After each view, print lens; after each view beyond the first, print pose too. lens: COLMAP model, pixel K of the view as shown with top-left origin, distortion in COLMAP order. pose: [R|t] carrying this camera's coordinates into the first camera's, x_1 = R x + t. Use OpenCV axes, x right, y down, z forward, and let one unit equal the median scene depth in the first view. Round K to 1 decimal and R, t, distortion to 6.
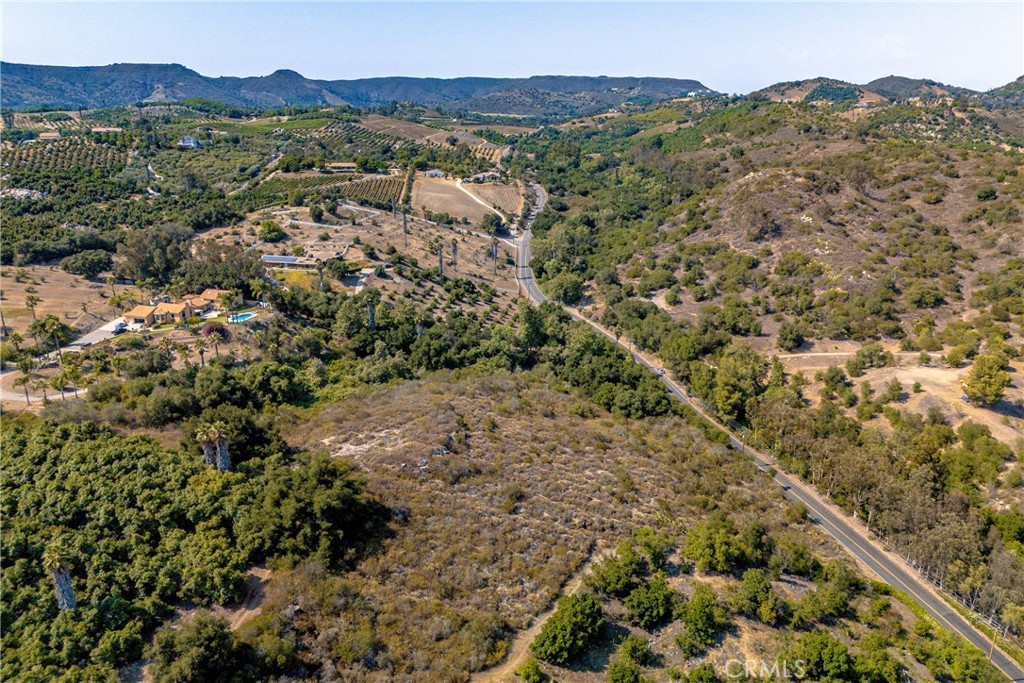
lens RADIAL K [[750.6, 0, 510.4], [0, 750.6, 346.7], [0, 0, 1]] dist [0.073705, -0.078735]
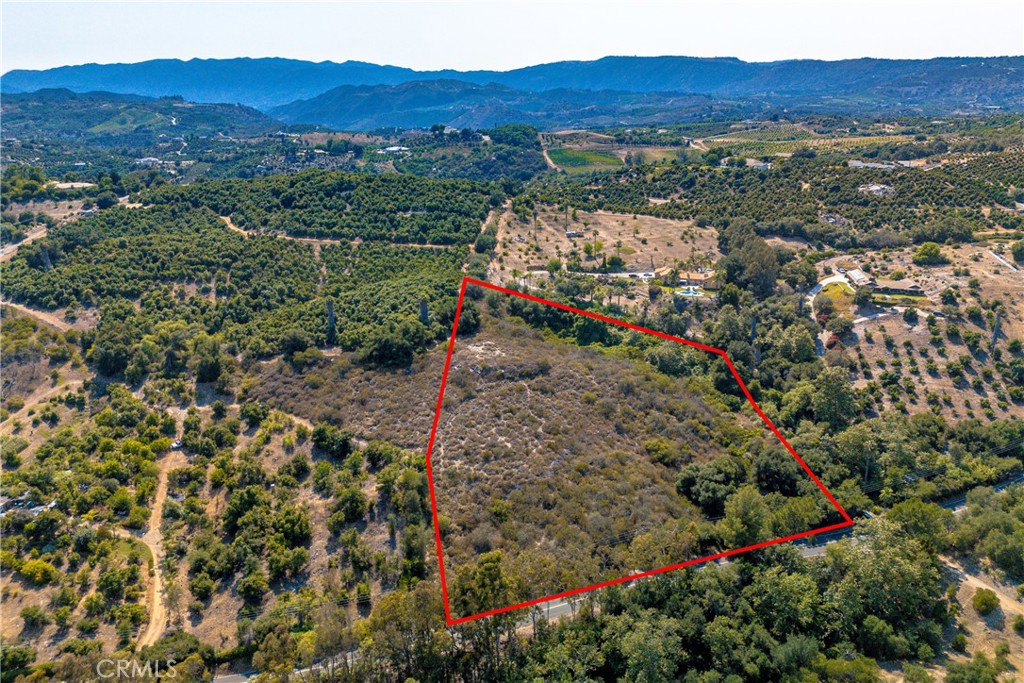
lens RADIAL K [[750.6, 0, 514.0], [0, 750.6, 342.7], [0, 0, 1]] dist [0.073705, -0.078735]
pose [[0.053096, 0.317588, -0.946741, 0.586912], [-0.302614, 0.908615, 0.287827, -0.162565], [0.951633, 0.271215, 0.144350, 0.370219]]
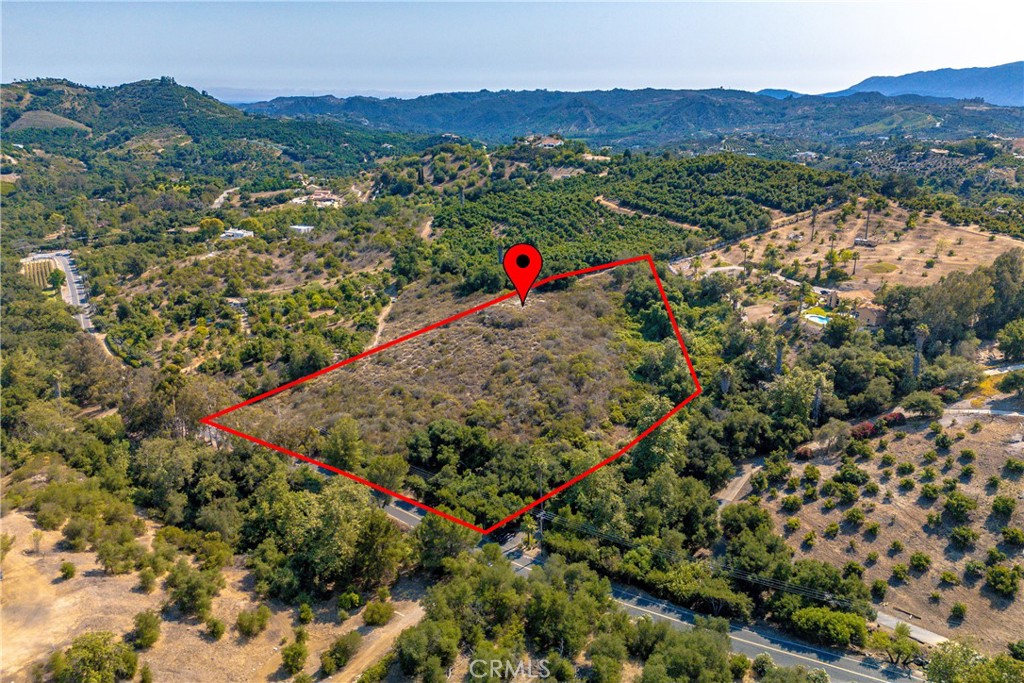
lens RADIAL K [[750.6, 0, 513.2], [0, 750.6, 340.5], [0, 0, 1]] dist [0.073705, -0.078735]
pose [[-0.803054, 0.184336, -0.566678, 0.363796], [-0.180550, 0.830987, 0.526177, -0.315494], [0.567895, 0.524862, -0.634046, 0.954468]]
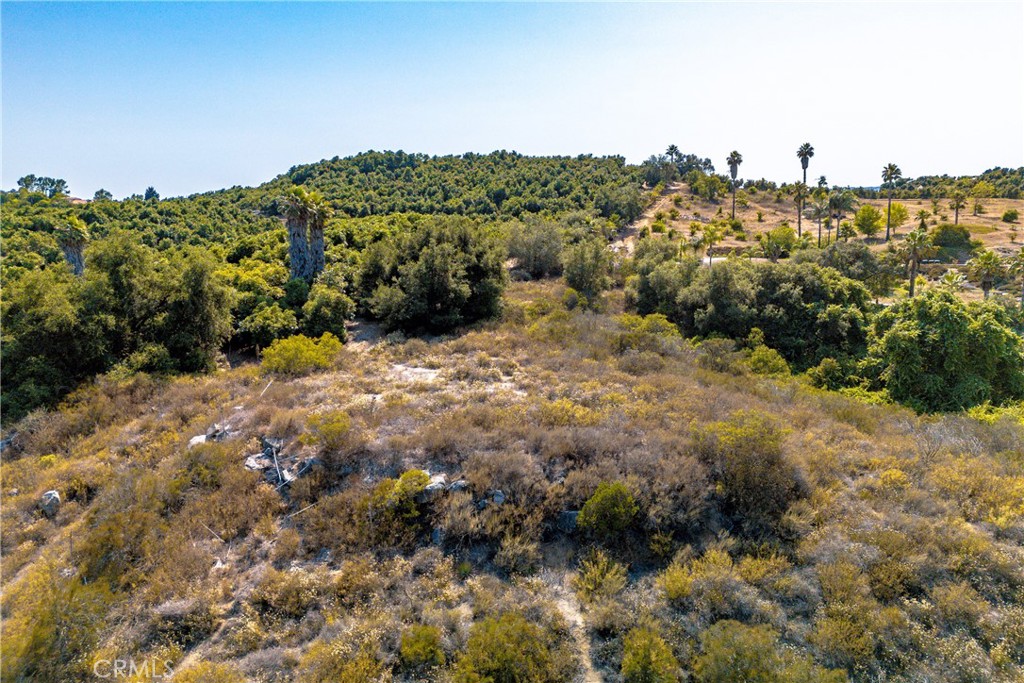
lens RADIAL K [[750.6, 0, 510.7], [0, 750.6, 337.6], [0, 0, 1]] dist [0.073705, -0.078735]
pose [[-0.211770, 0.141236, -0.967060, 0.049185], [-0.294391, 0.934325, 0.200922, 0.017118], [0.931927, 0.327243, -0.156284, 0.481028]]
